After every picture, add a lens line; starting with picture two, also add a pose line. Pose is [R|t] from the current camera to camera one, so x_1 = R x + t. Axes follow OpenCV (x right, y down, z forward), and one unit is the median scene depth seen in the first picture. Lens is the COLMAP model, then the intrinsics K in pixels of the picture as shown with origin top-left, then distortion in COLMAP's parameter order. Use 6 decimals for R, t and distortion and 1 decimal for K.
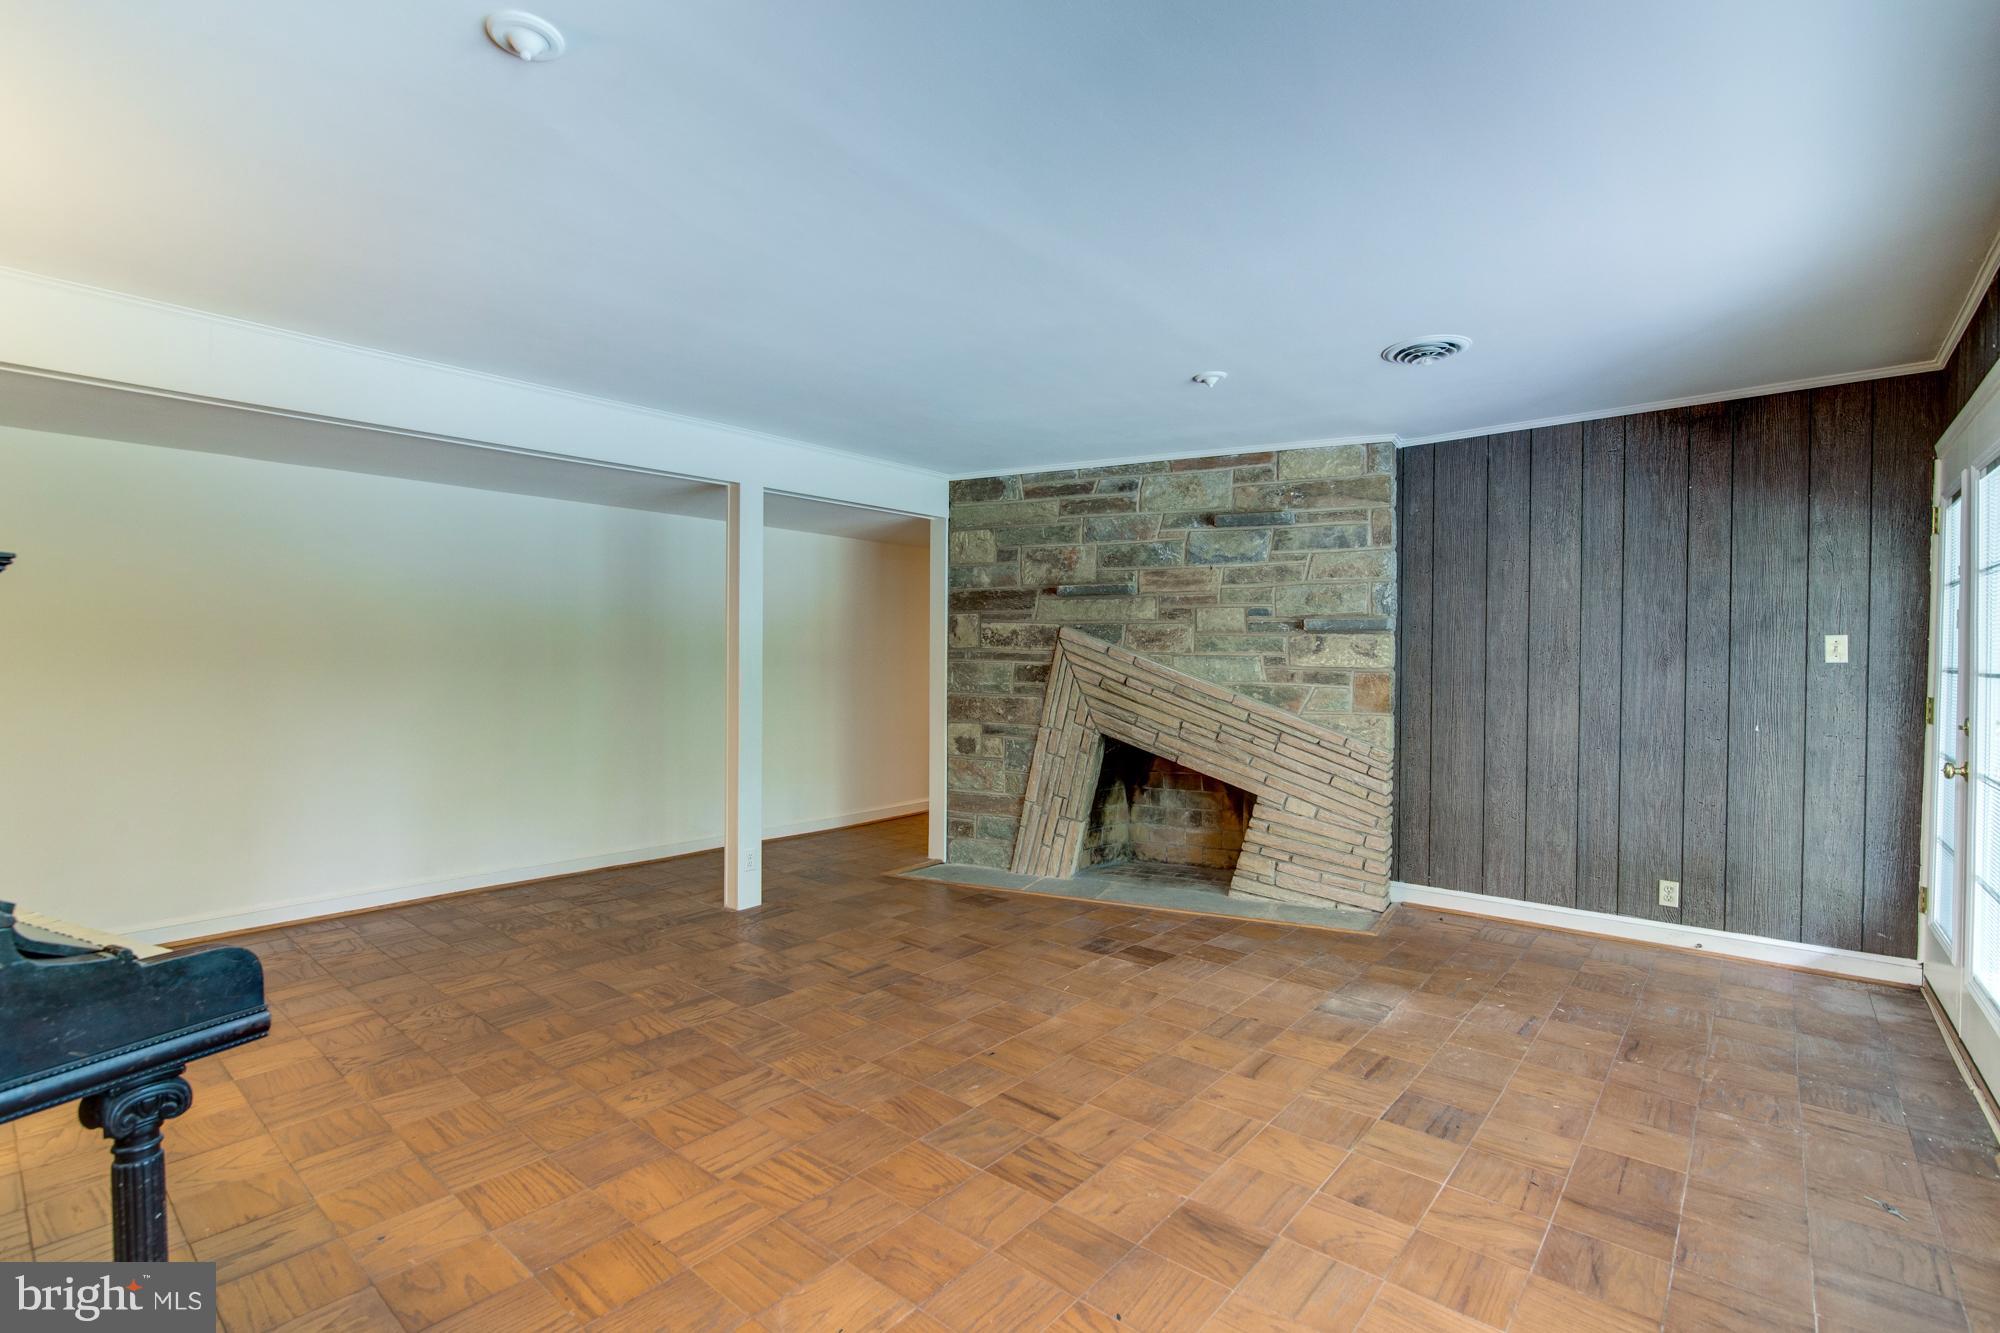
lens RADIAL K [[907.1, 0, 1002.3], [0, 907.1, 666.1], [0, 0, 1]] dist [-0.012947, 0.001339]
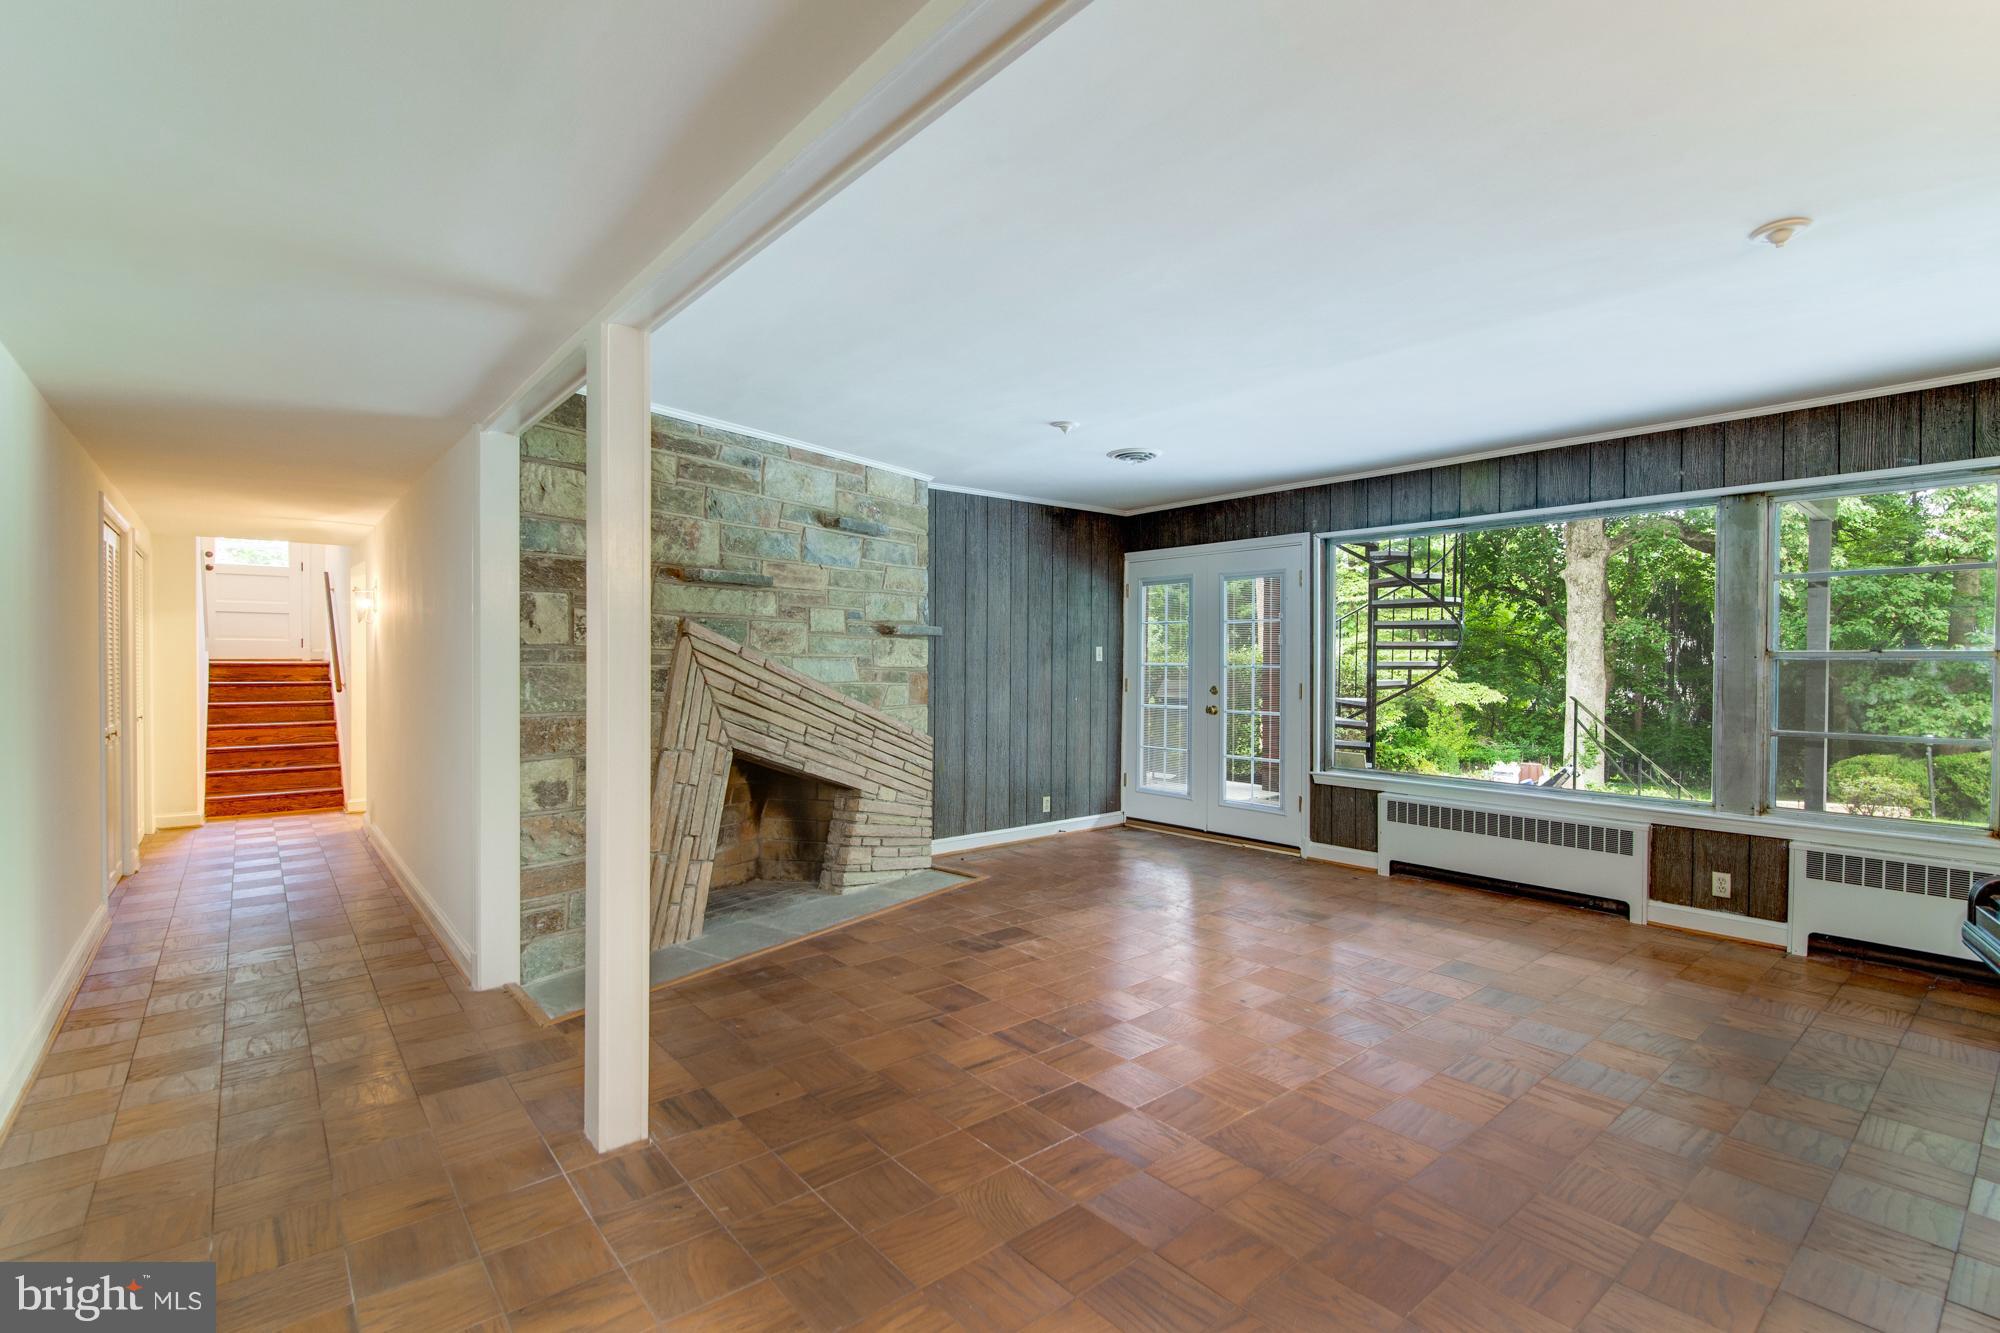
lens RADIAL K [[907.1, 0, 984.0], [0, 907.1, 670.9], [0, 0, 1]] dist [-0.012947, 0.001339]
pose [[0.185038, -0.015369, 0.982611, -0.717241], [0.007793, 0.999869, 0.014171, -0.009128], [-0.982701, 0.005035, 0.185133, 0.656860]]
